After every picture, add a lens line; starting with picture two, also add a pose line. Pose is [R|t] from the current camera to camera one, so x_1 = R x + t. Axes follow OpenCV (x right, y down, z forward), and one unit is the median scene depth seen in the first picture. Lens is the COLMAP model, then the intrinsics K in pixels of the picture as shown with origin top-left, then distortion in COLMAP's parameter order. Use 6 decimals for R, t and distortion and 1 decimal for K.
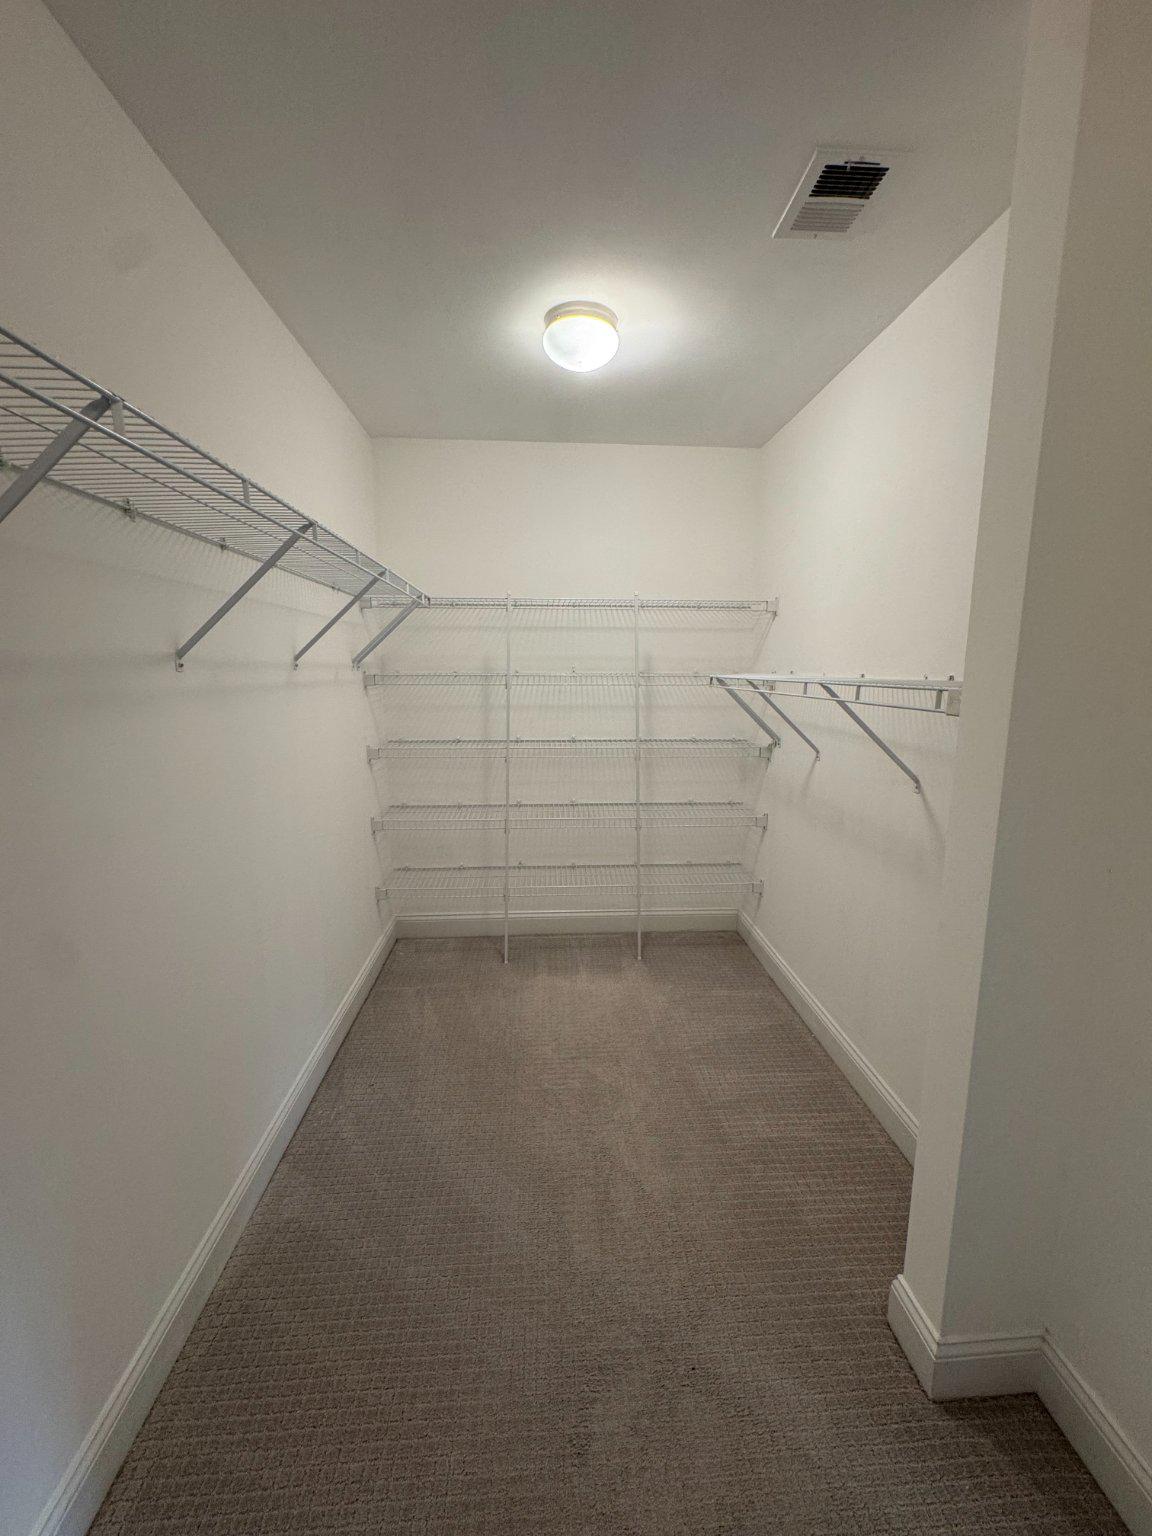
lens RADIAL K [[615.3, 0, 576.0], [0, 615.3, 768.0], [0, 0, 1]] dist [-0.001609, 0.000055]
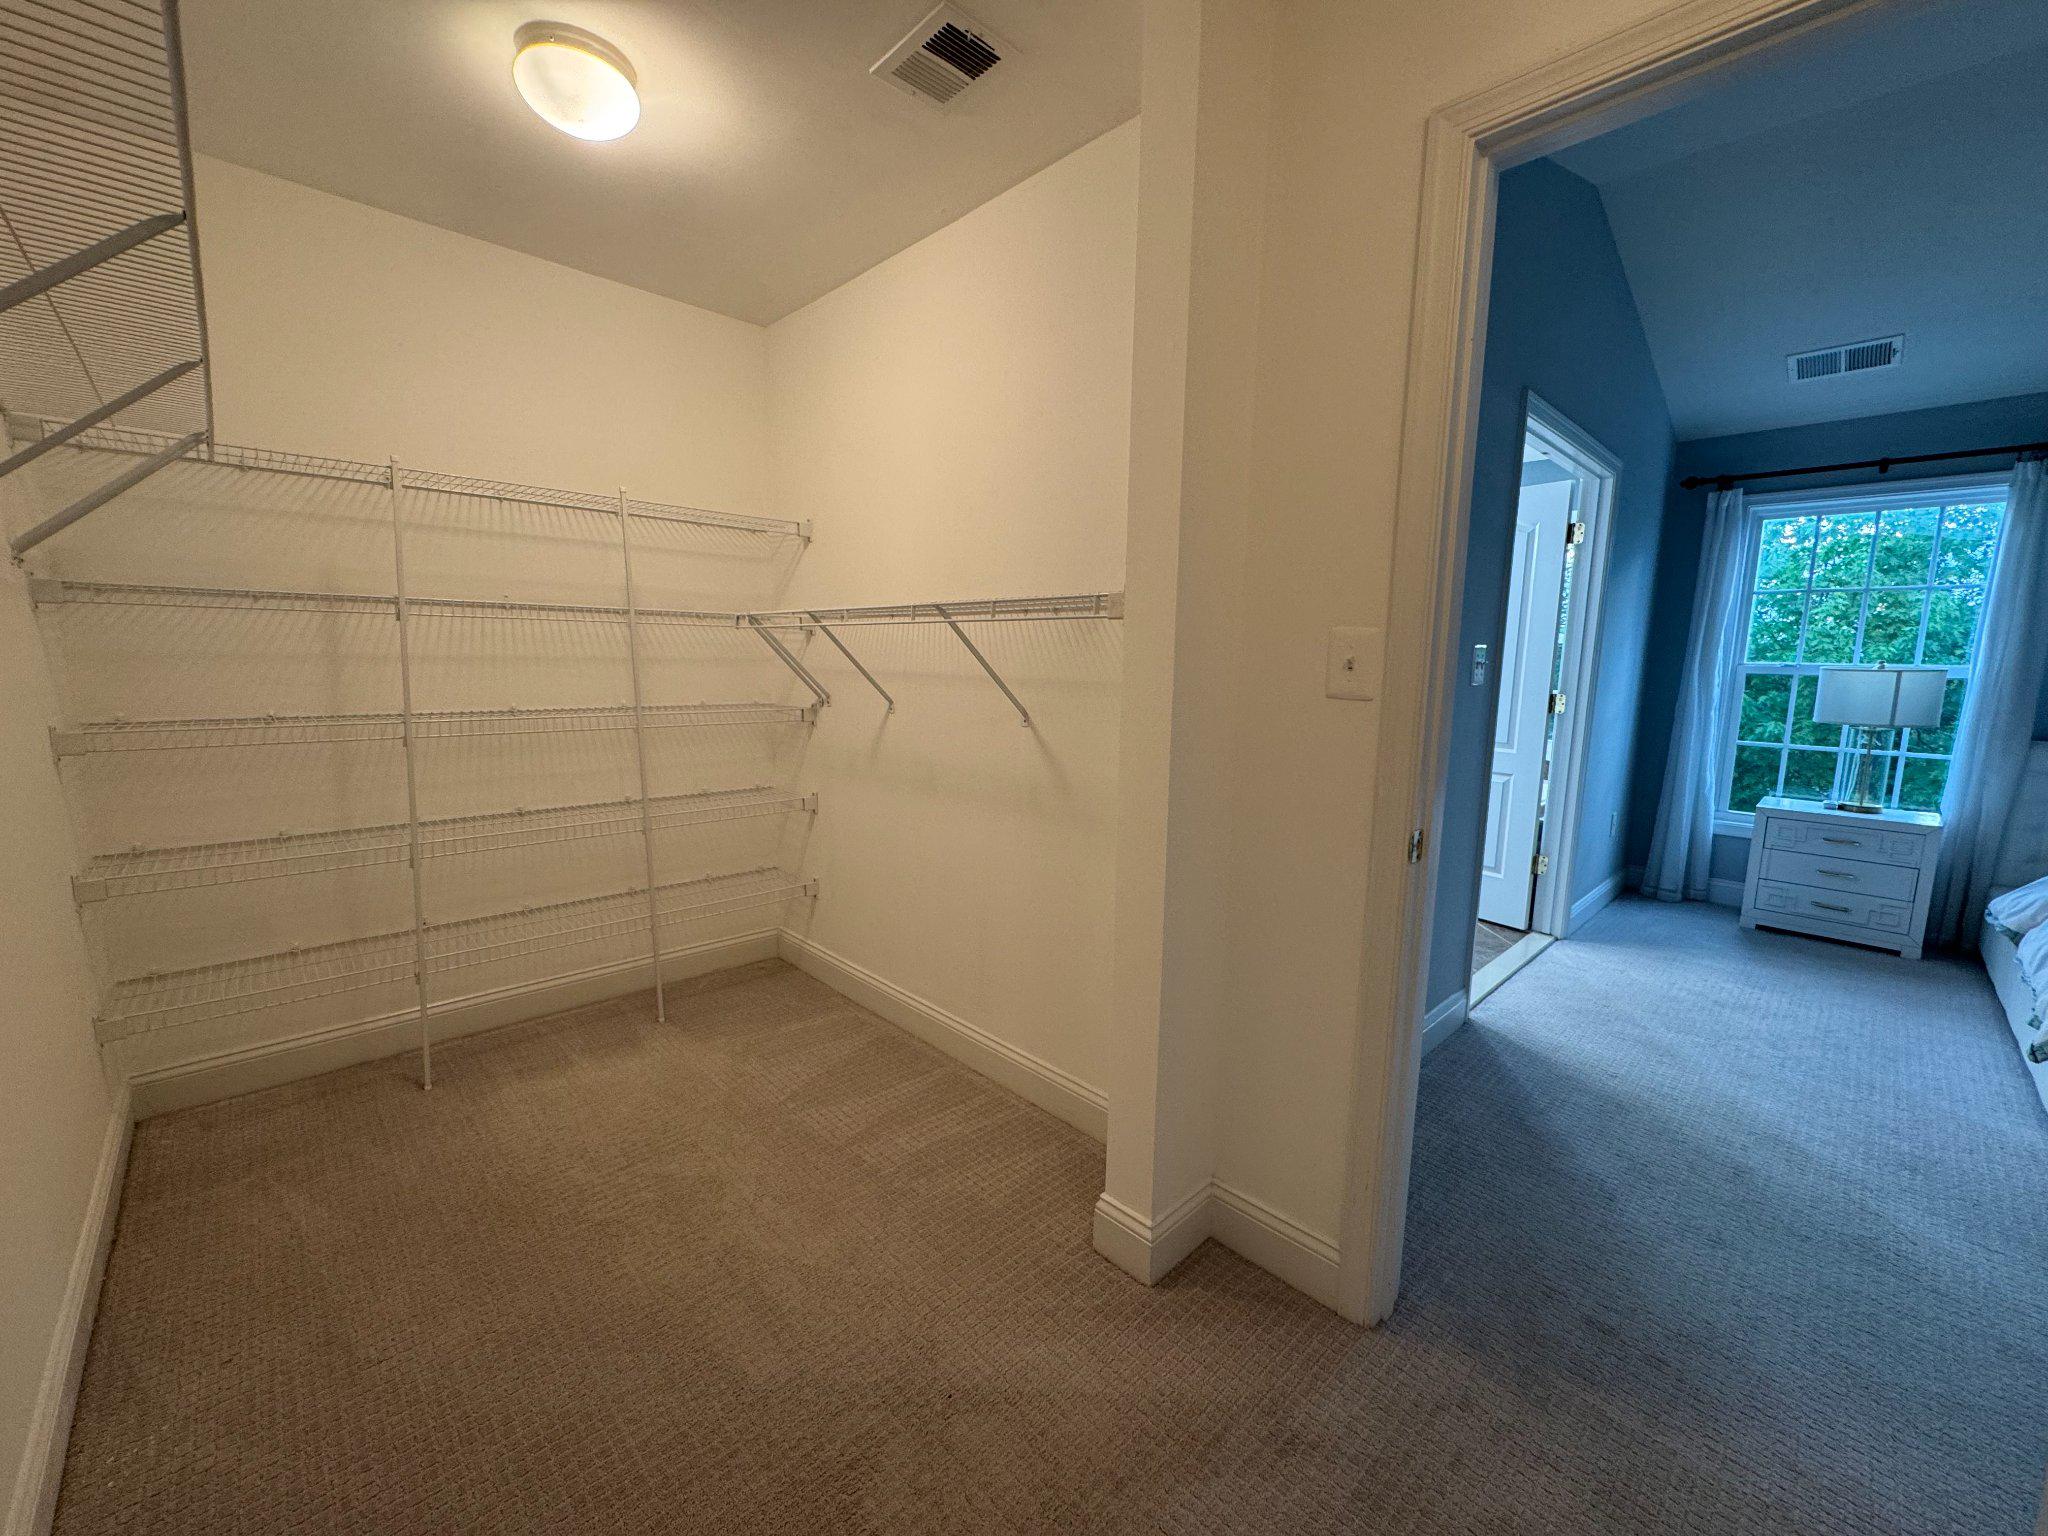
lens RADIAL K [[820.4, 0, 1024.0], [0, 820.4, 768.0], [0, 0, 1]] dist [-0.001609, 0.000055]
pose [[0.760212, -0.077282, 0.645062, -0.172206], [0.089629, 0.995881, 0.013683, 0.054384], [-0.643462, 0.047414, 0.764008, 0.019903]]
